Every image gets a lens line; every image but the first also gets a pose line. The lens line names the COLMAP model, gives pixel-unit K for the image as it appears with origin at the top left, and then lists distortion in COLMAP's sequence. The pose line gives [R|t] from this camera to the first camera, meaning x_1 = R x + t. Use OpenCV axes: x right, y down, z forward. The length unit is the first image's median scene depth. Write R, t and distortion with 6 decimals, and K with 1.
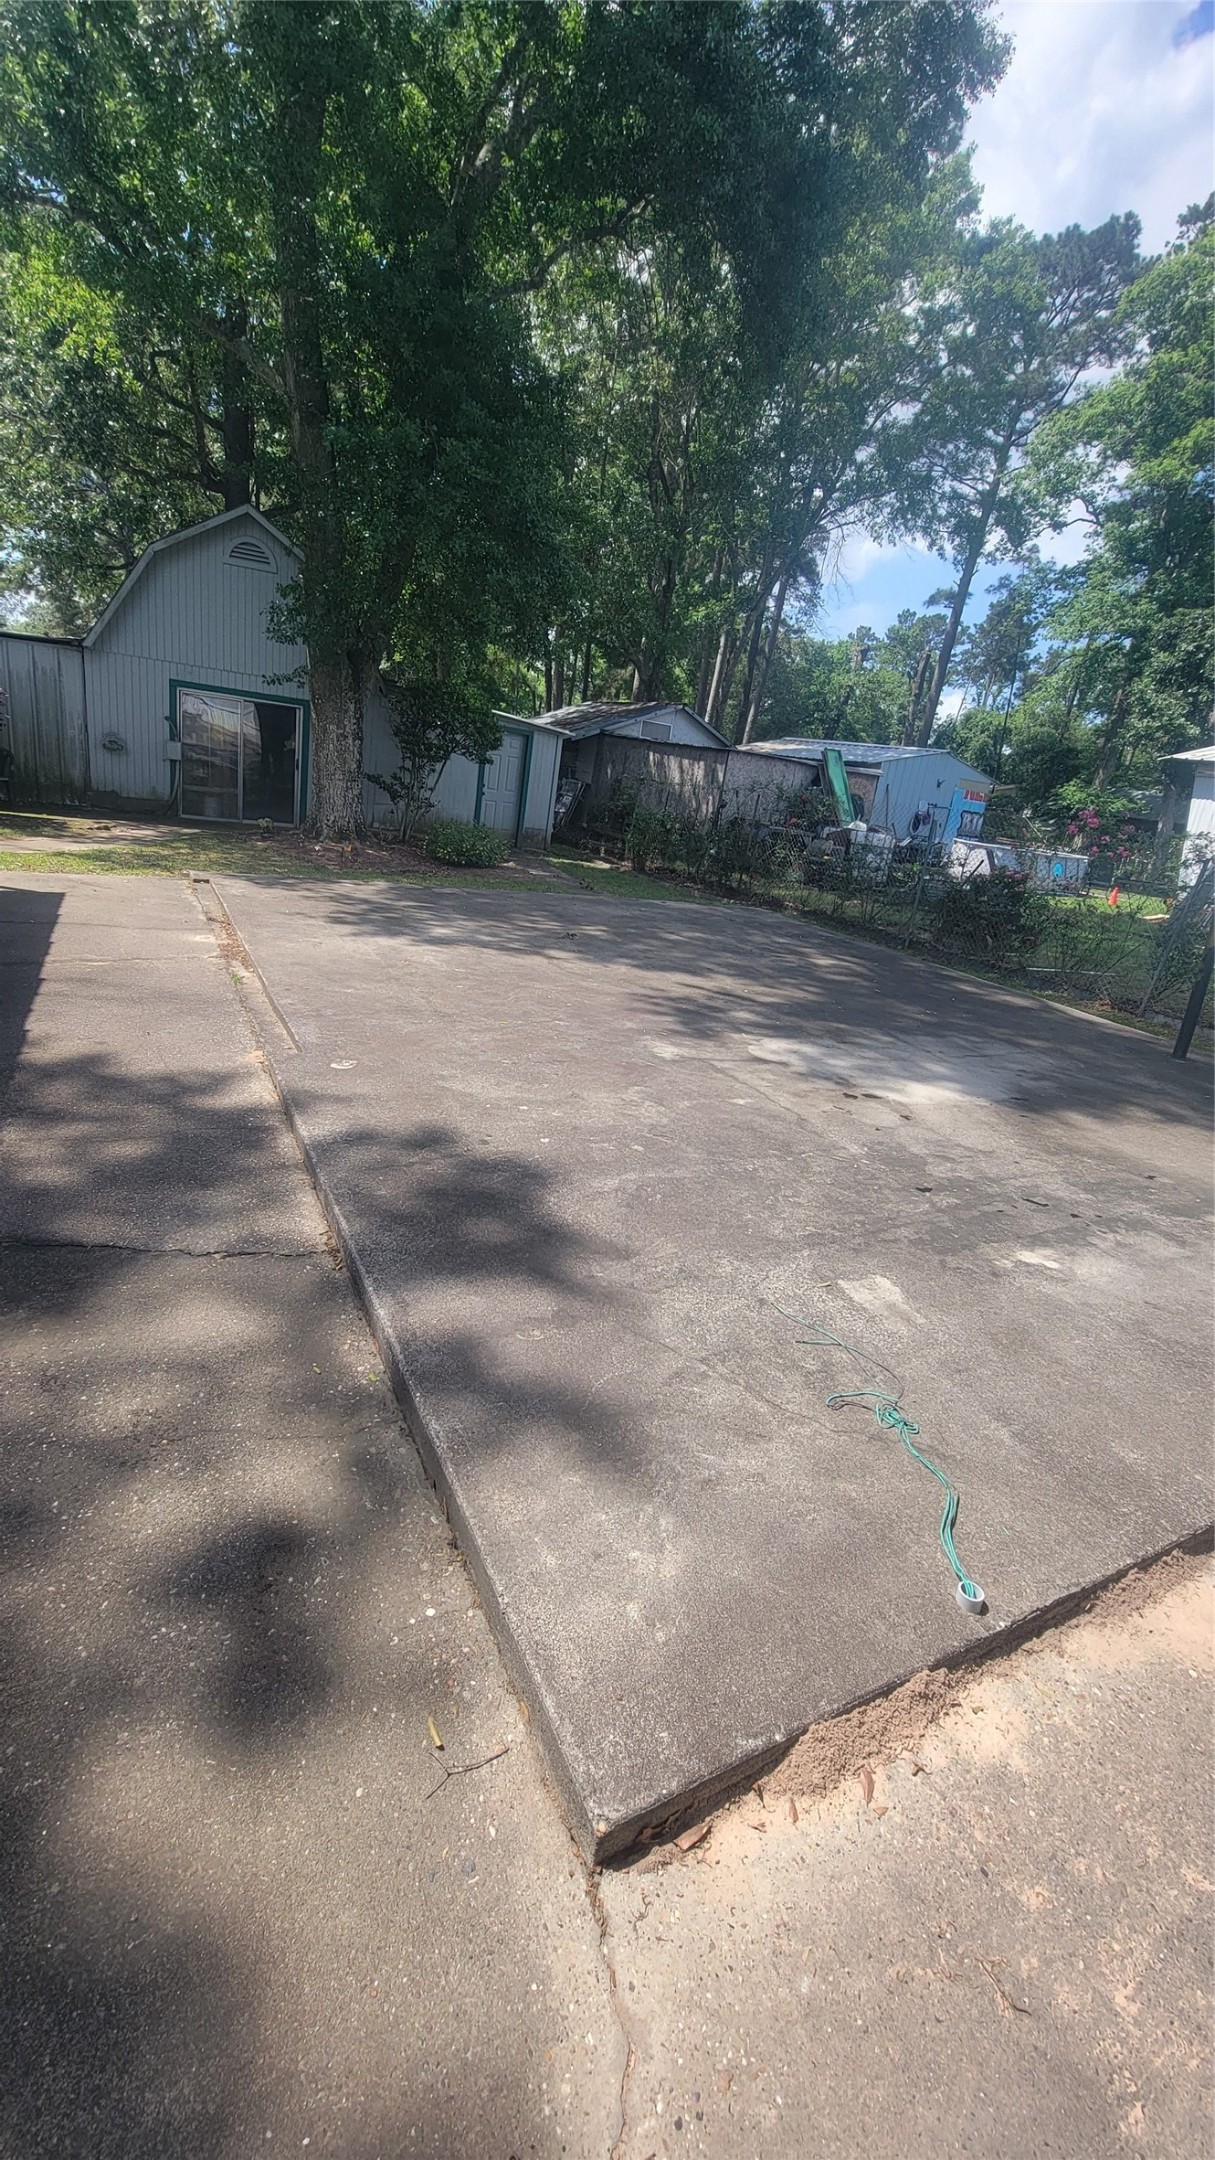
lens RADIAL K [[891.3, 0, 598.4], [0, 891.3, 1065.1], [0, 0, 1]] dist [-0.002226, 0.000207]
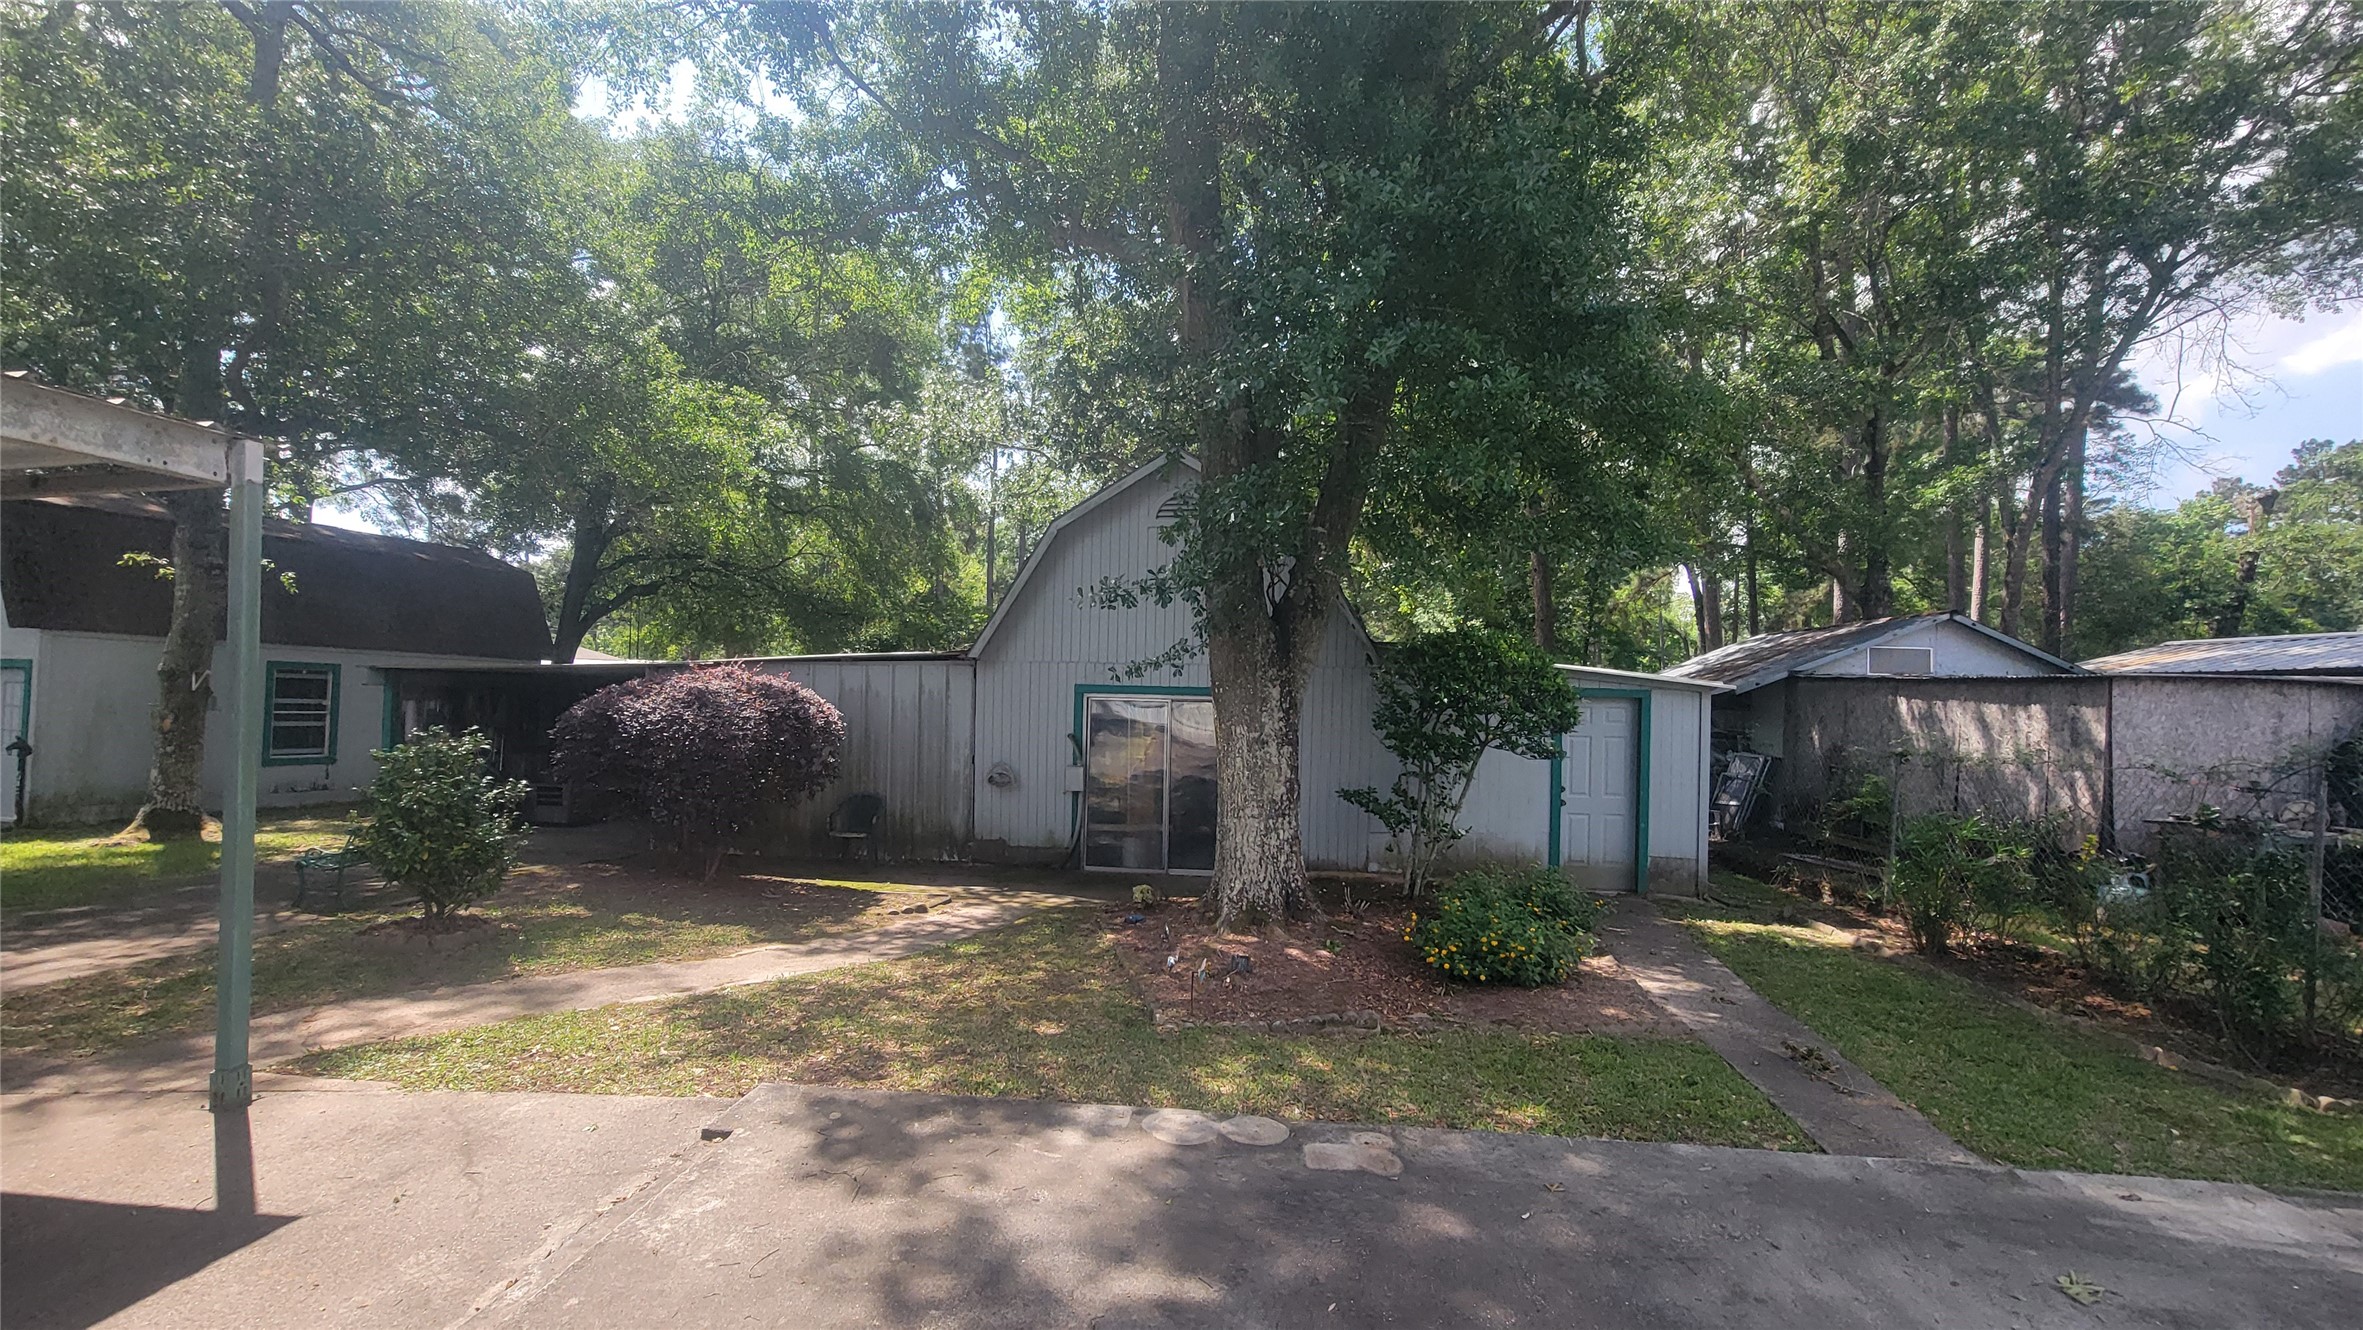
lens RADIAL K [[975.1, 0, 1165.7], [0, 975.1, 671.3], [0, 0, 1]] dist [-0.002226, 0.000207]
pose [[0.837132, -0.127884, -0.531842, 0.000686], [-0.087315, 0.928579, -0.360716, -0.127680], [0.539987, 0.348405, 0.766177, 0.333732]]
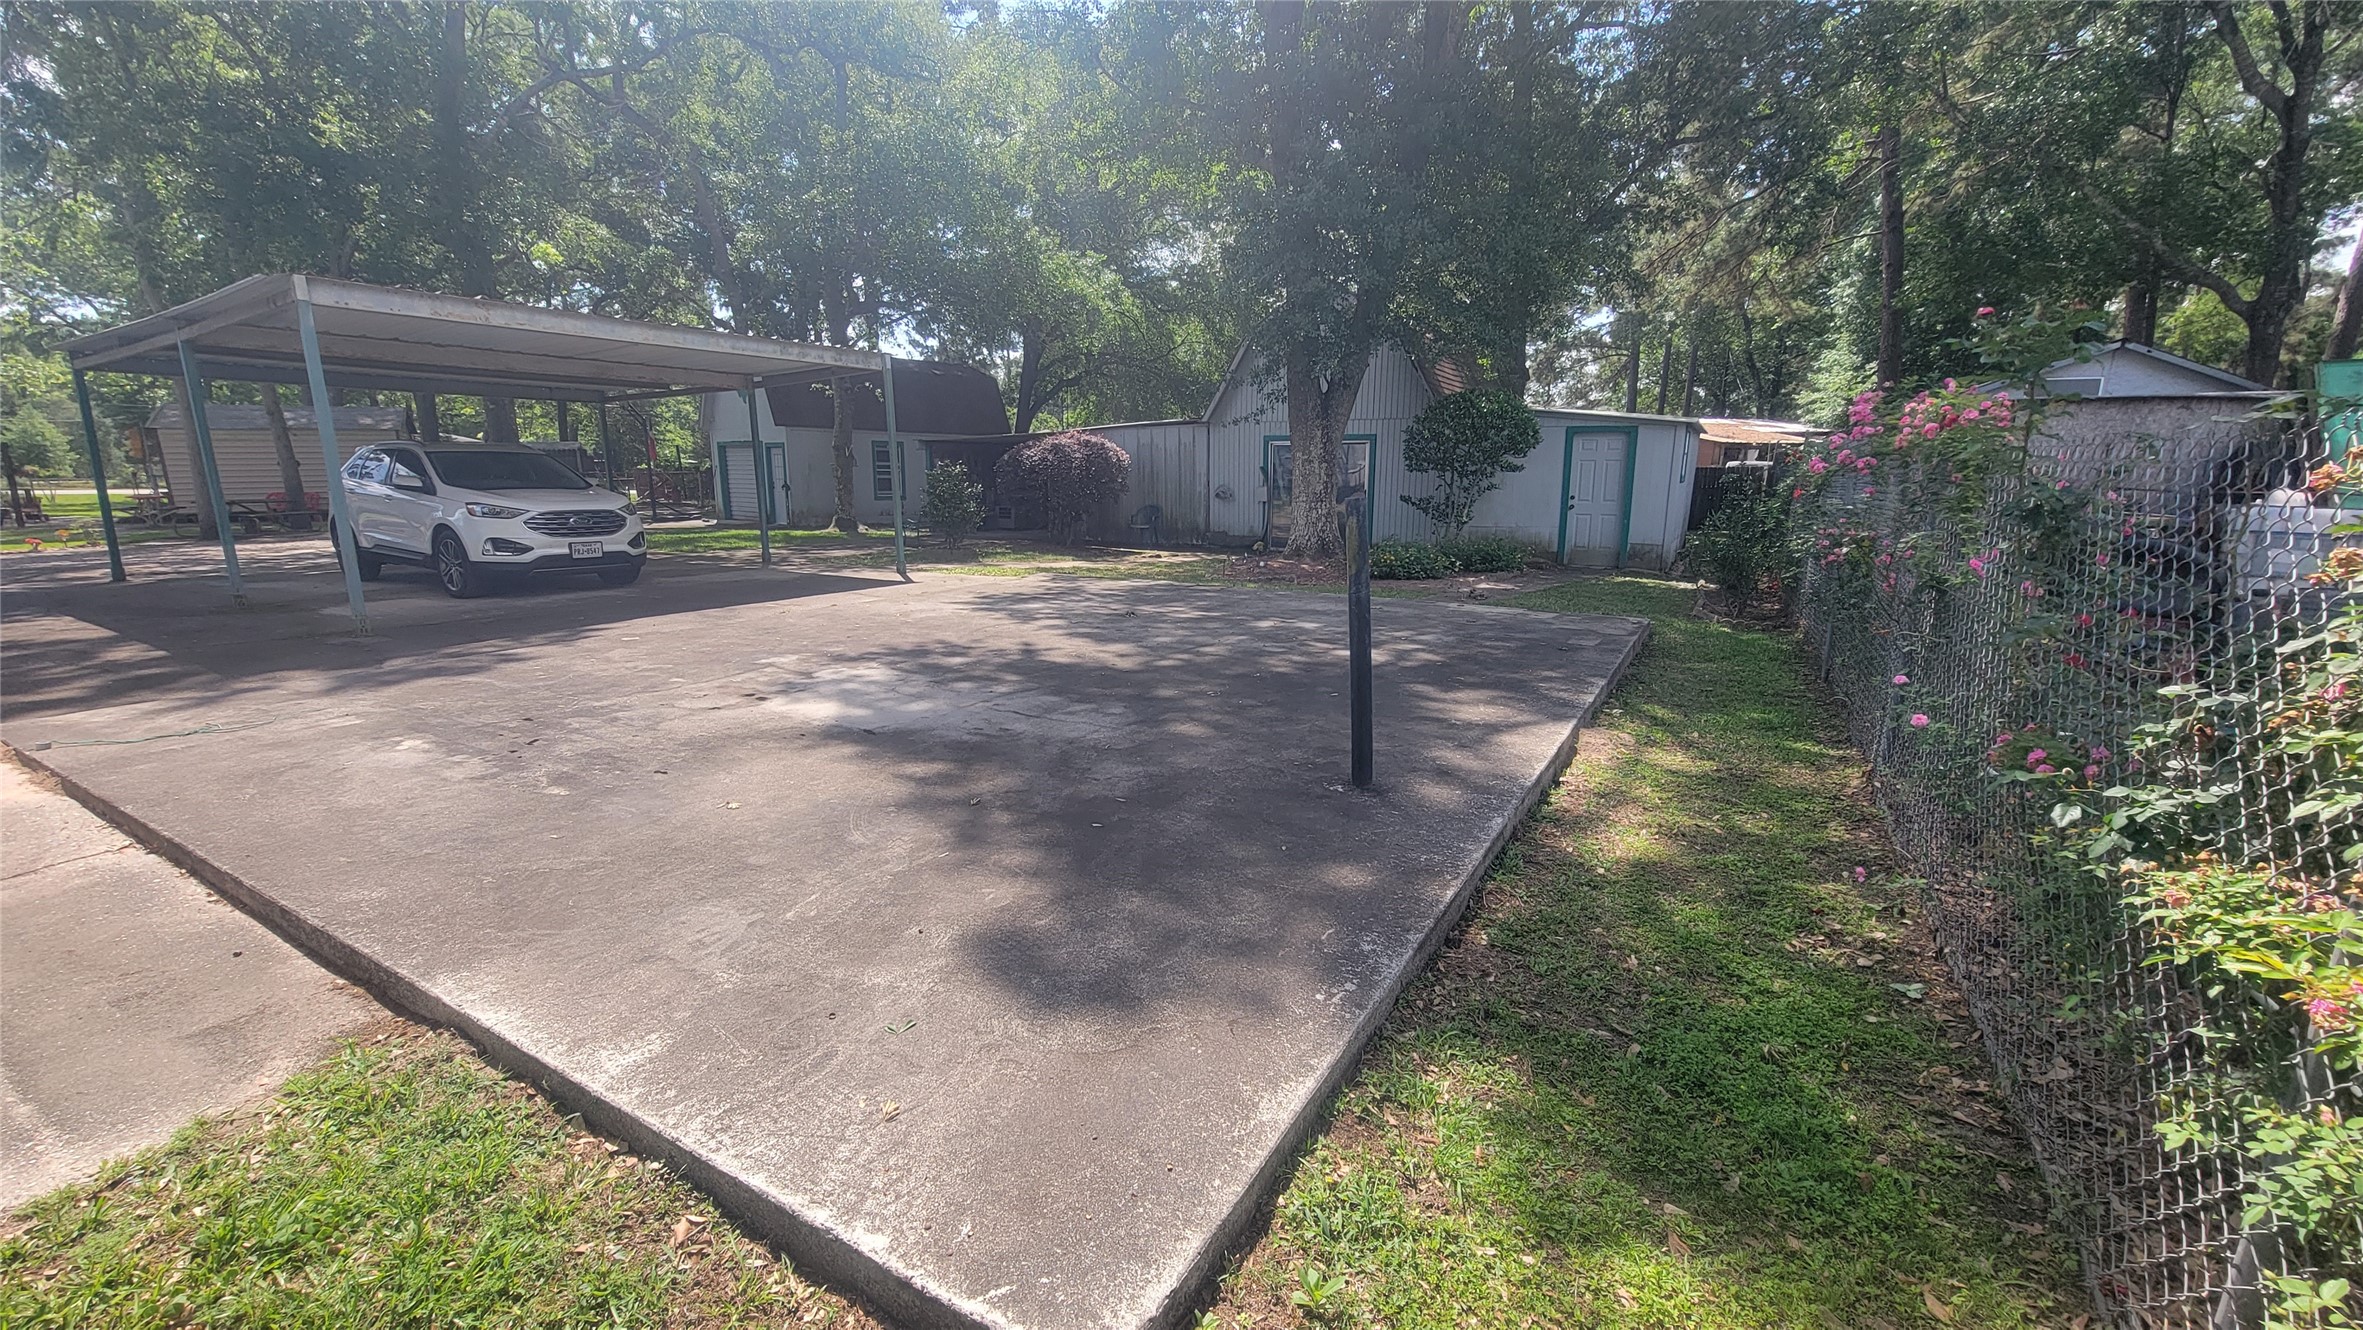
lens RADIAL K [[975.1, 0, 1165.7], [0, 975.1, 671.3], [0, 0, 1]] dist [-0.002226, 0.000207]
pose [[0.532595, 0.043792, -0.845236, 0.431668], [-0.202414, 0.976271, -0.076962, -0.001587], [0.821810, 0.212077, 0.528821, 0.212052]]
